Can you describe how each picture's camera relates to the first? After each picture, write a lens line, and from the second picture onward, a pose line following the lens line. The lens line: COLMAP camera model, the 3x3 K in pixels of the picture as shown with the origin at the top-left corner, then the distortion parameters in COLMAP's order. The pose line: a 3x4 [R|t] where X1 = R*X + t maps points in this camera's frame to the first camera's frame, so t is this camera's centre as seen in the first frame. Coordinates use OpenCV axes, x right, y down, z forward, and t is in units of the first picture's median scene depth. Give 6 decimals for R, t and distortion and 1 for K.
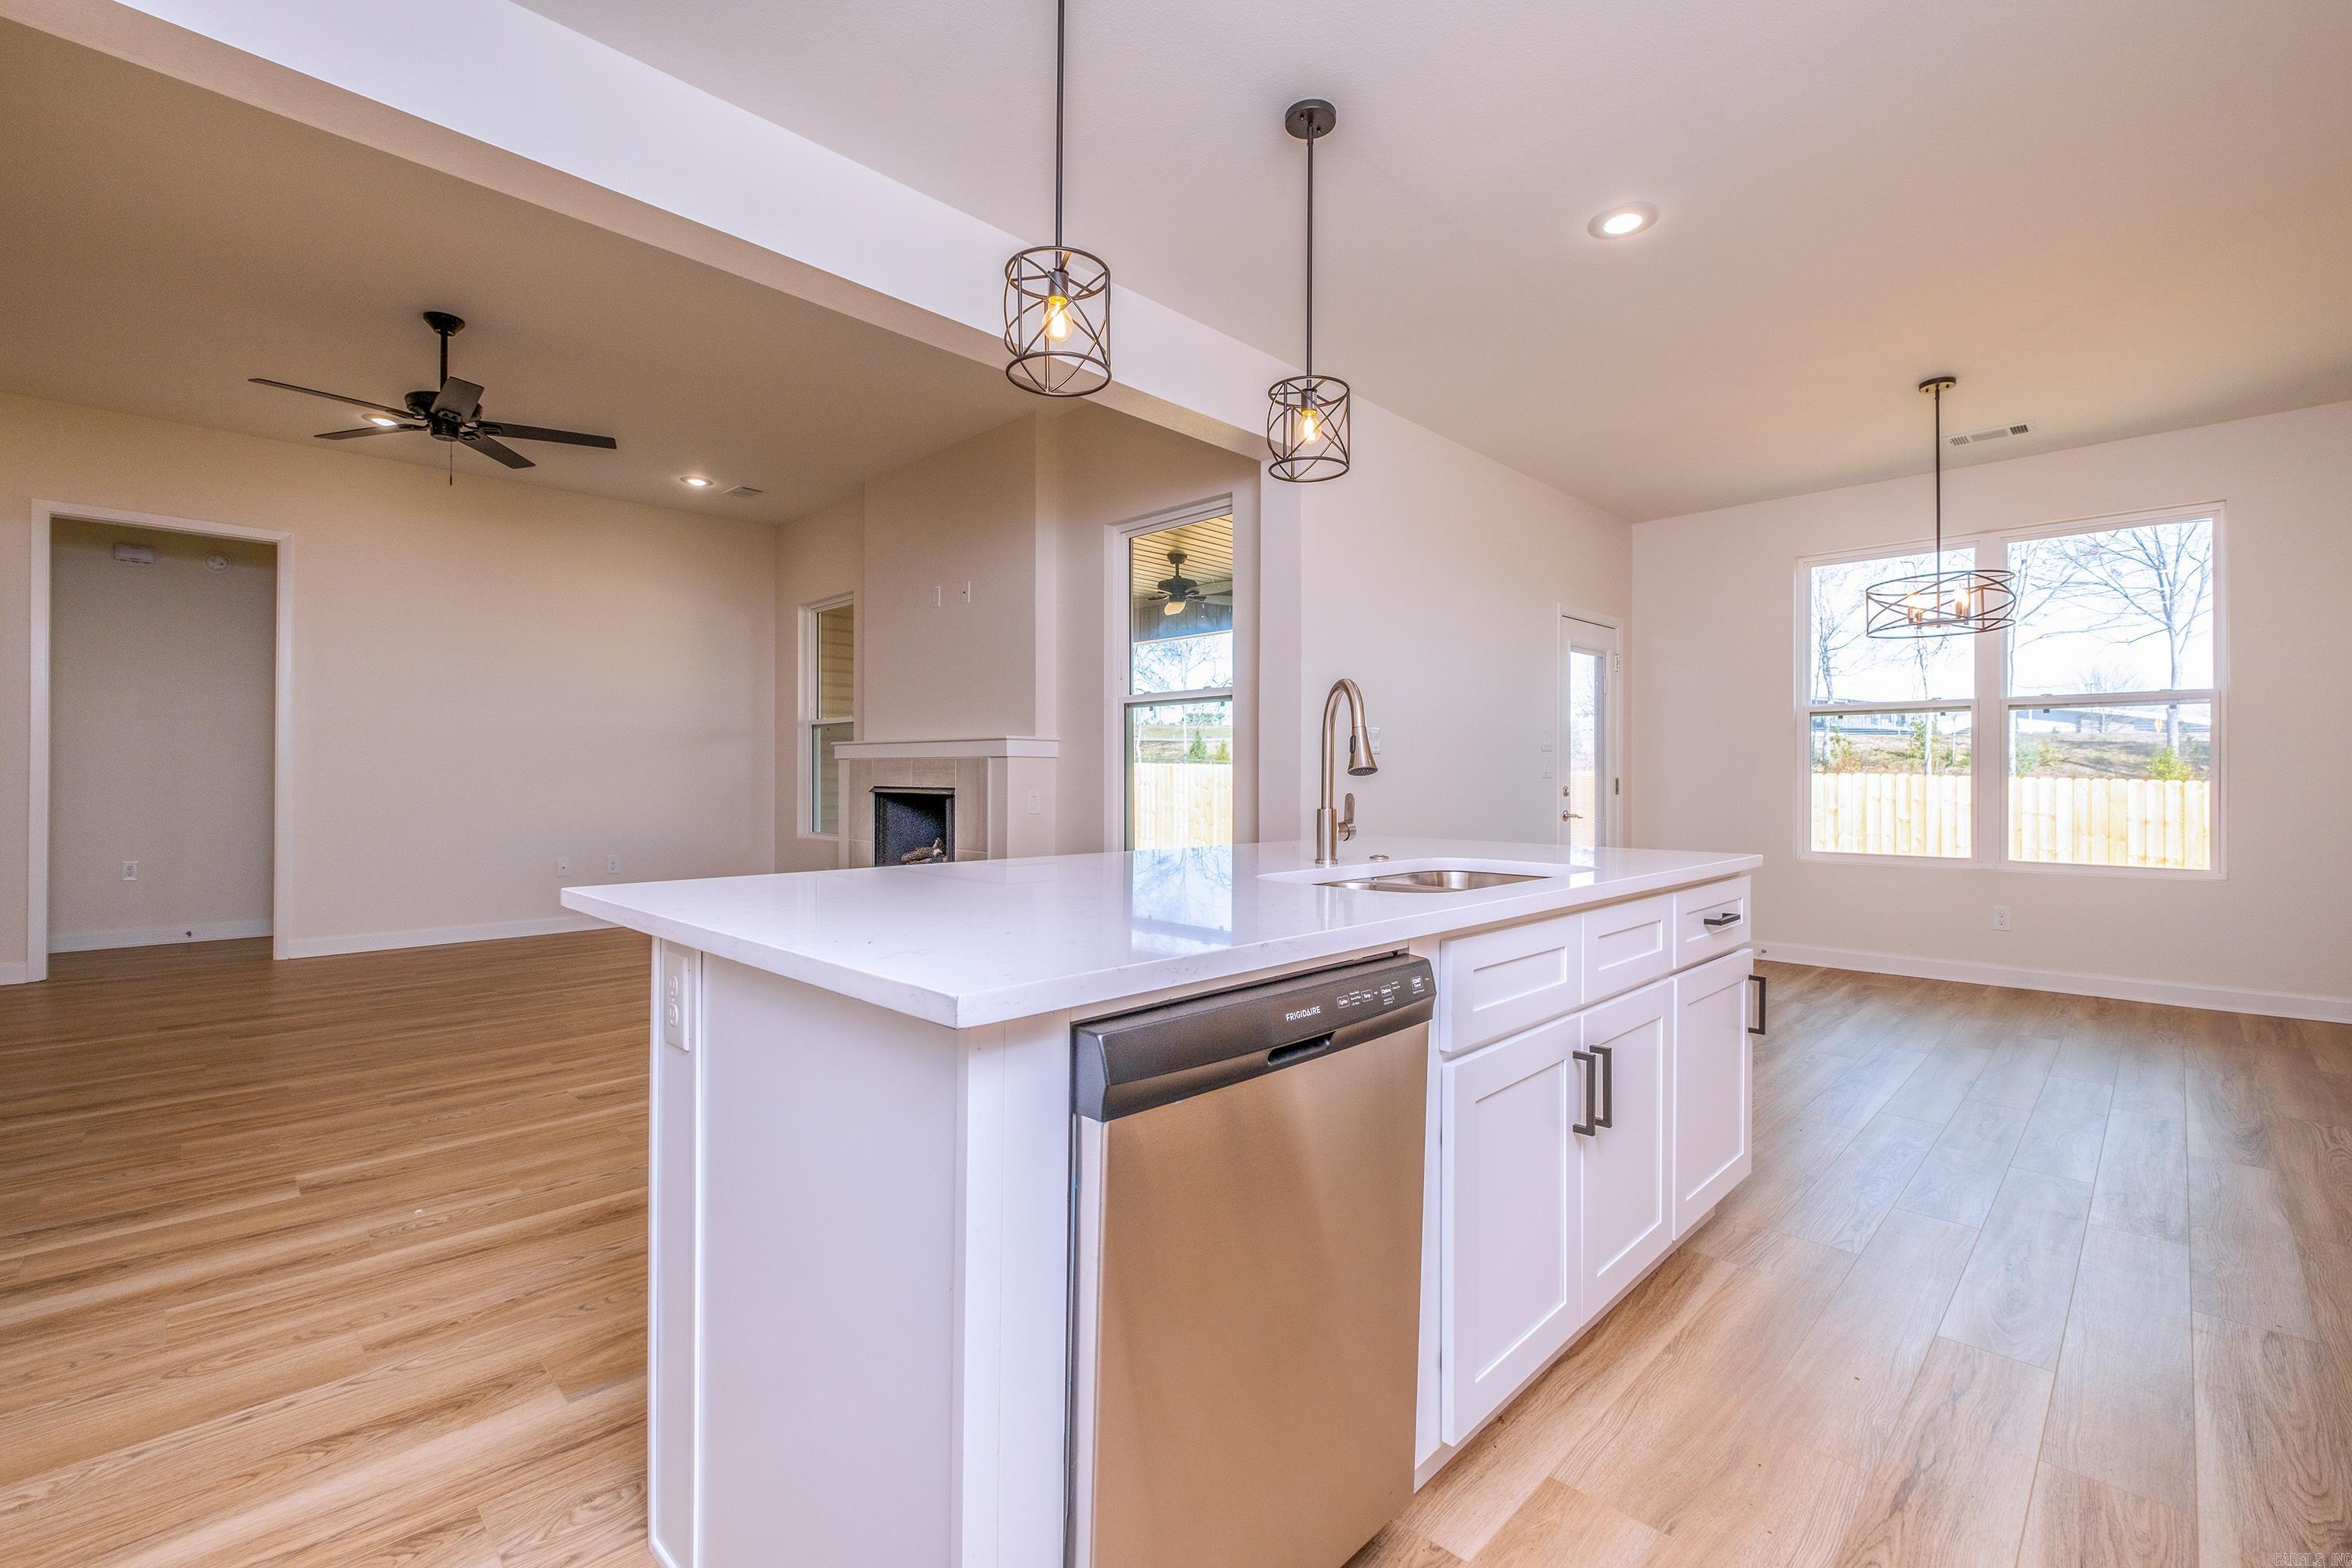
lens RADIAL K [[1008.8, 0, 1177.0], [0, 1008.8, 773.3], [0, 0, 1]] dist [0.002883, -0.004810]
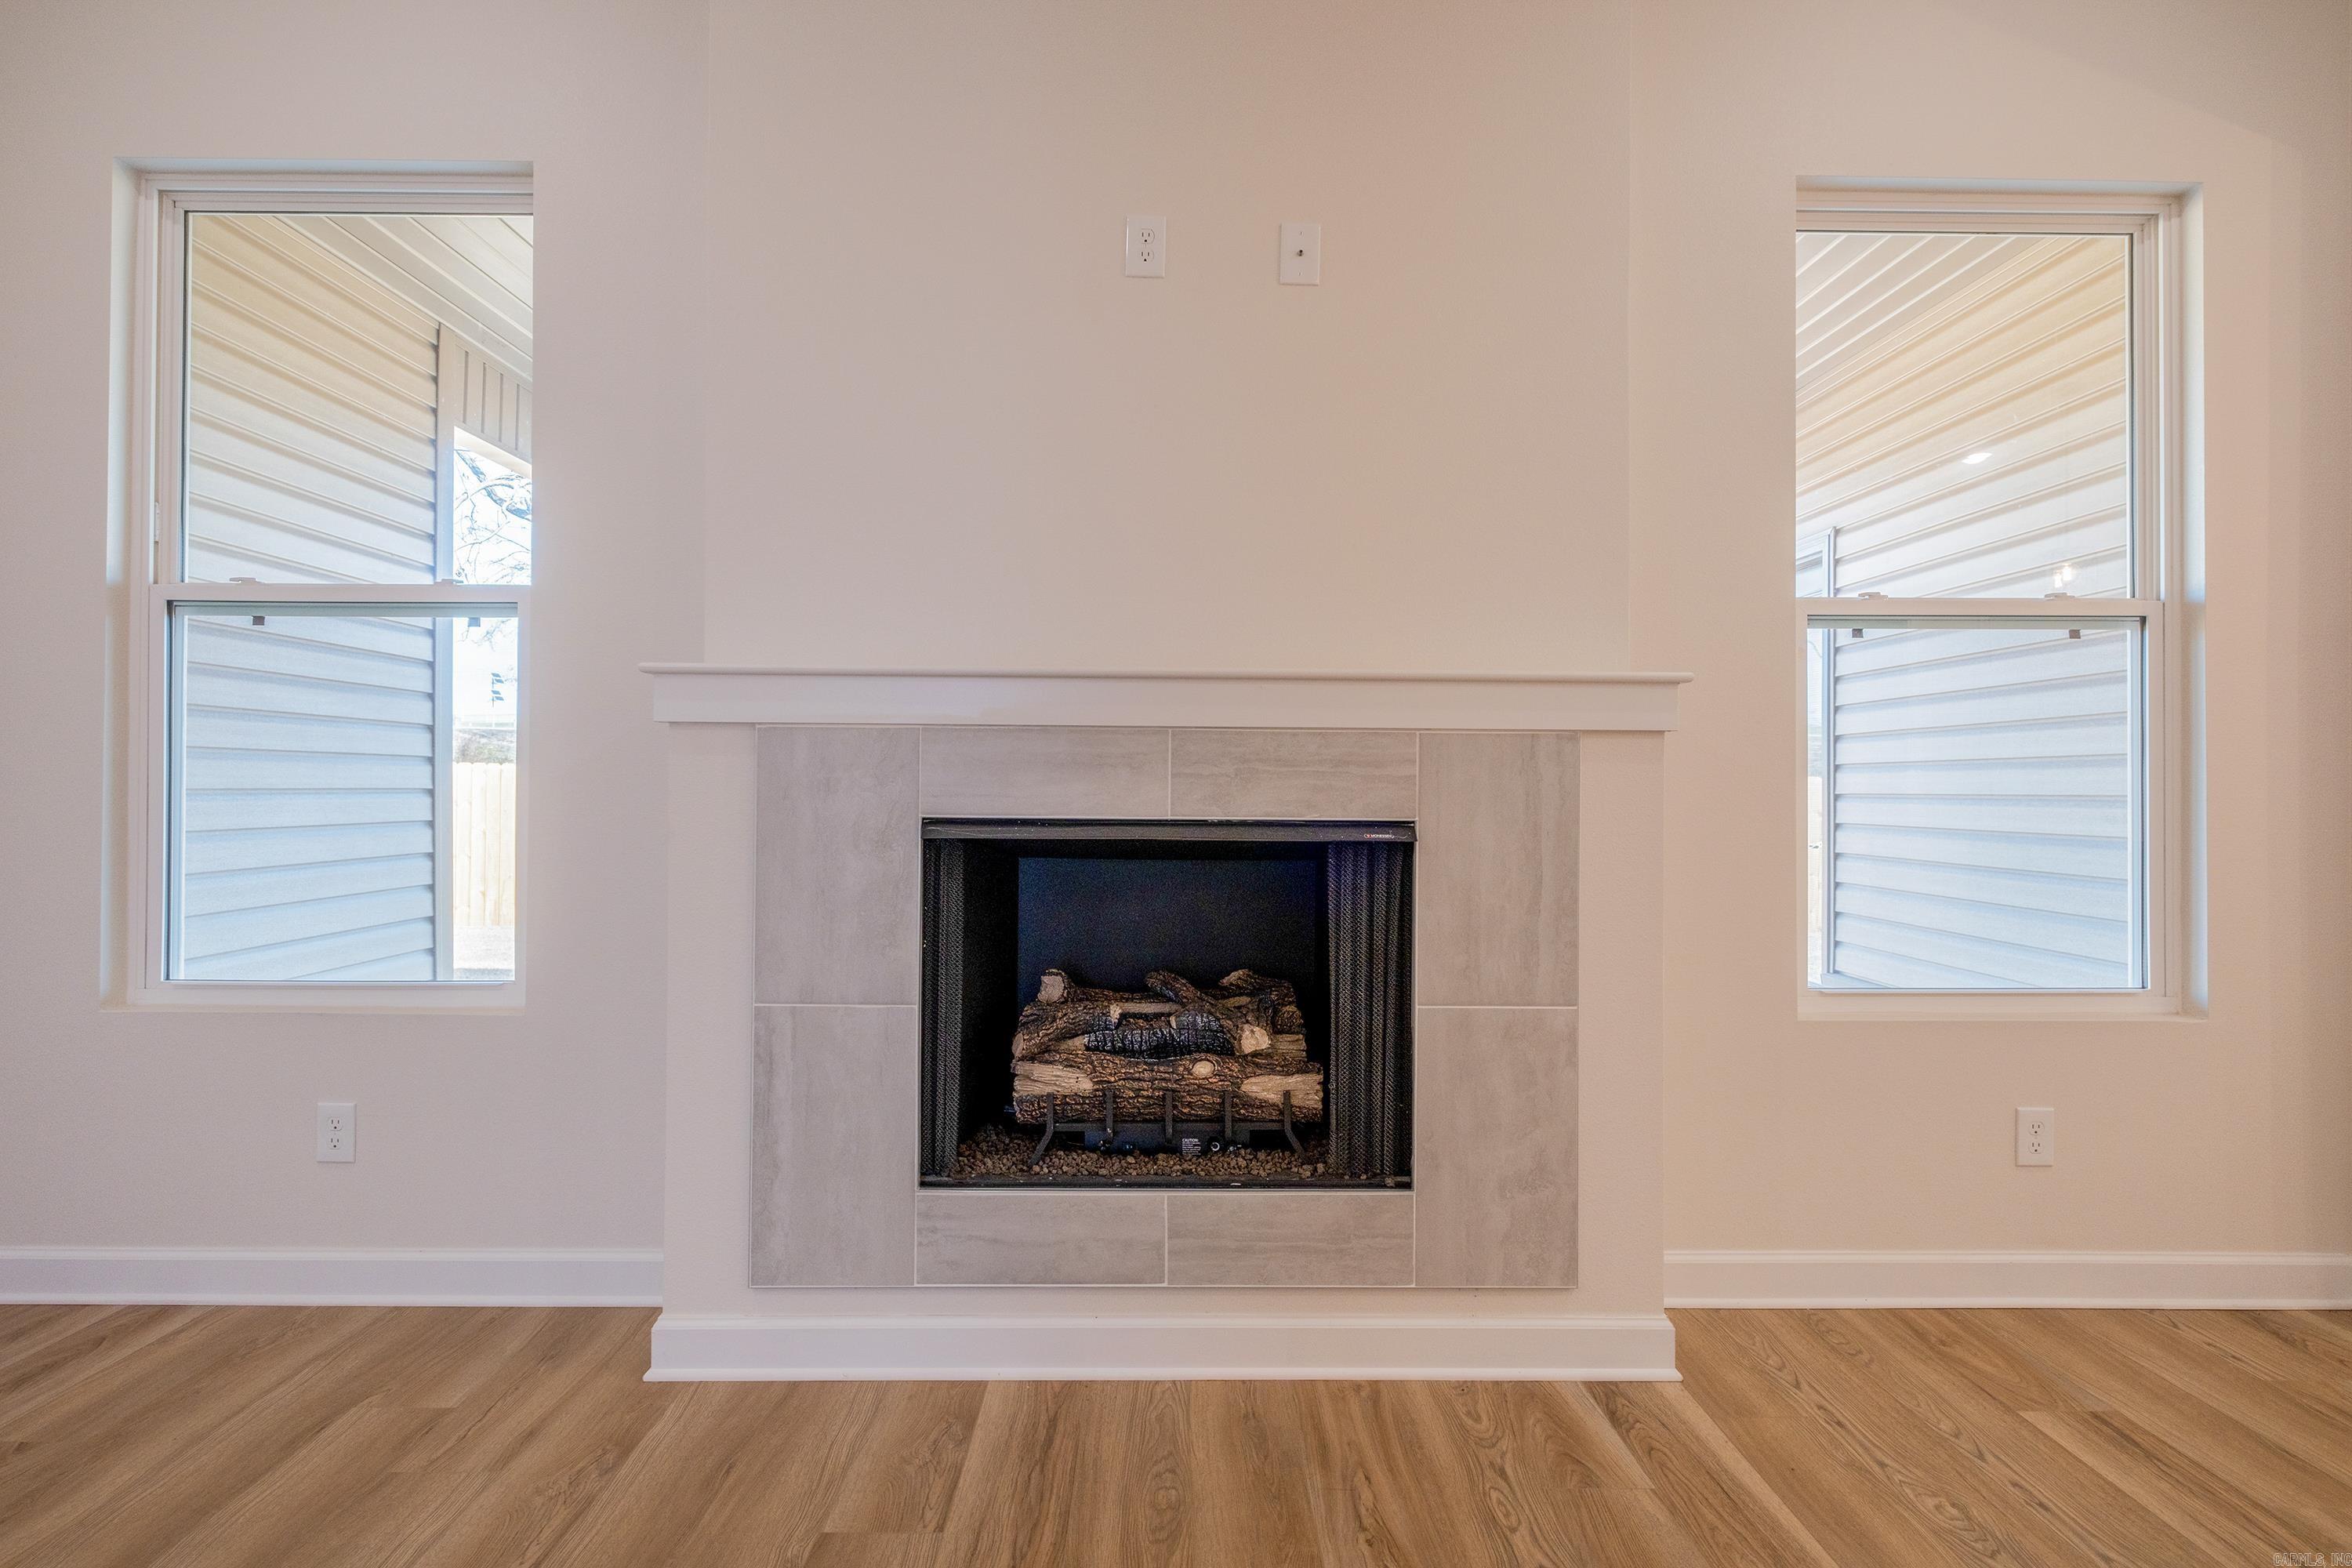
lens RADIAL K [[1235.8, 0, 1176.0], [0, 1235.8, 784.0], [0, 0, 1]] dist [0.000737, 0.000430]
pose [[0.700411, 0.004742, 0.713724, -0.744060], [-0.003766, 0.999989, -0.002948, 0.004915], [-0.713730, -0.000623, 0.700421, 1.013263]]
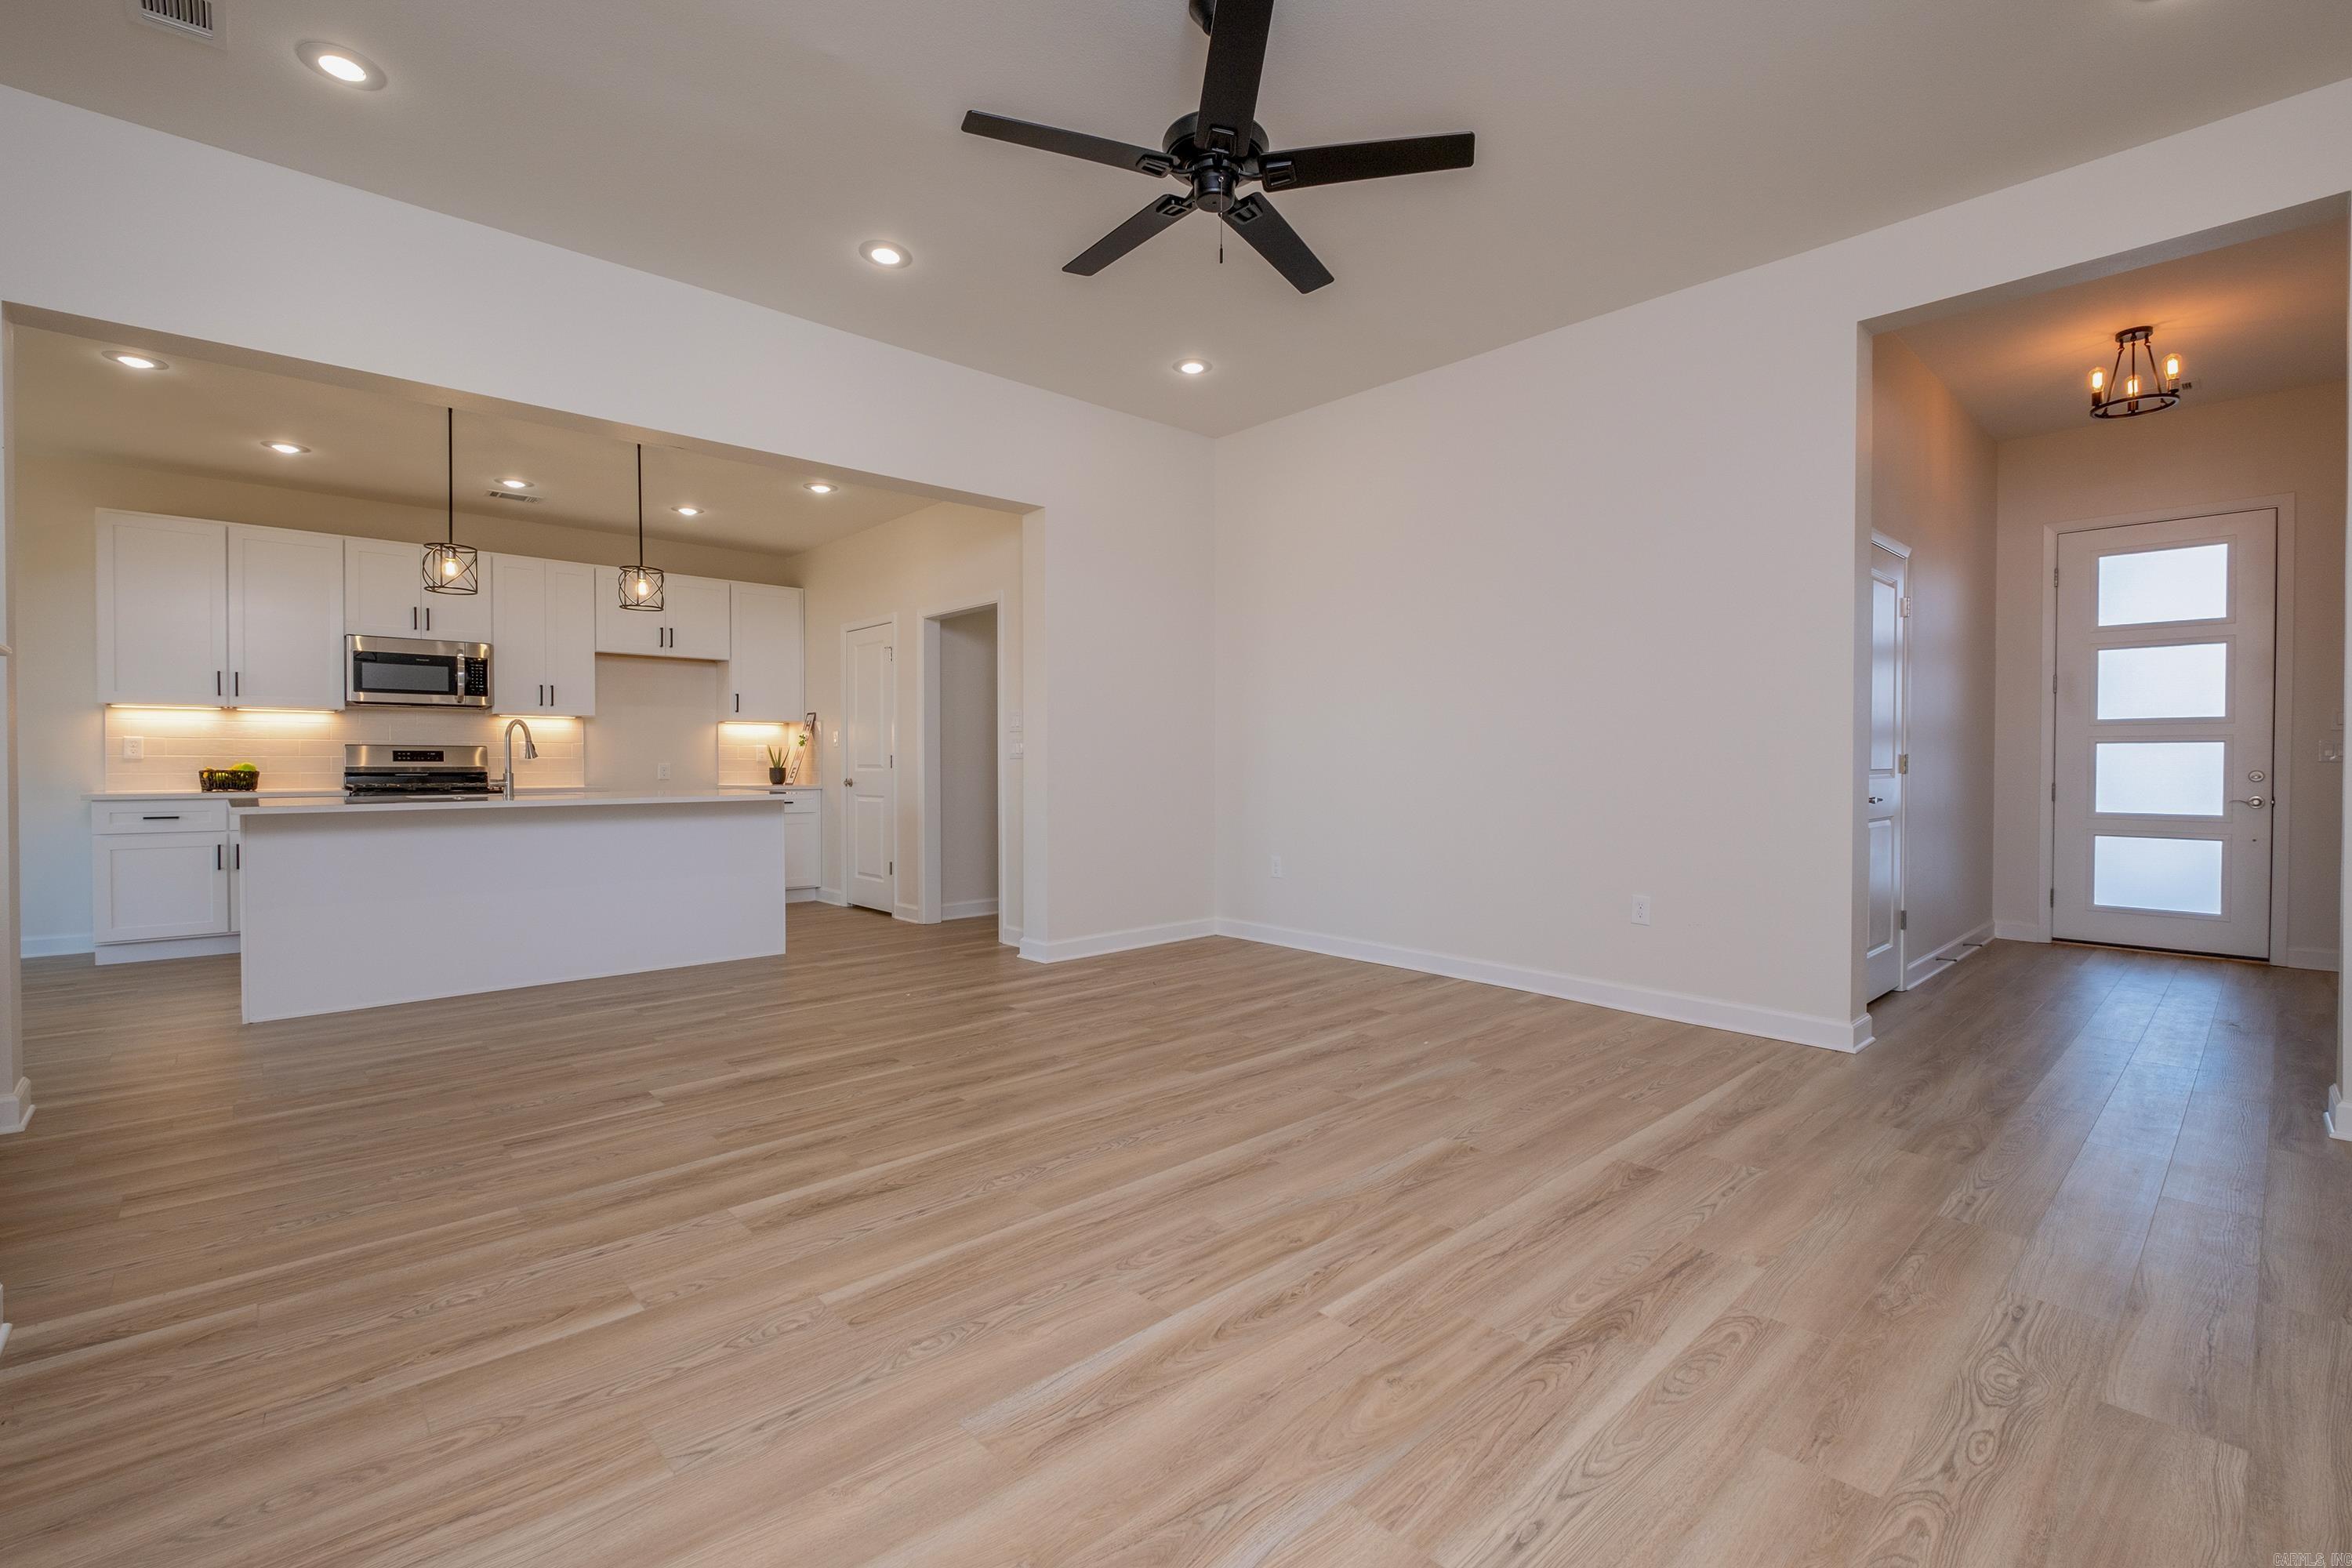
lens RADIAL K [[1027.9, 0, 1178.9], [0, 1027.9, 780.2], [0, 0, 1]] dist [0.001750, -0.005186]
pose [[-0.999003, -0.005380, 0.044328, -0.751796], [-0.004682, 0.999864, 0.015843, 0.003973], [-0.044407, 0.015619, -0.998891, 1.660640]]
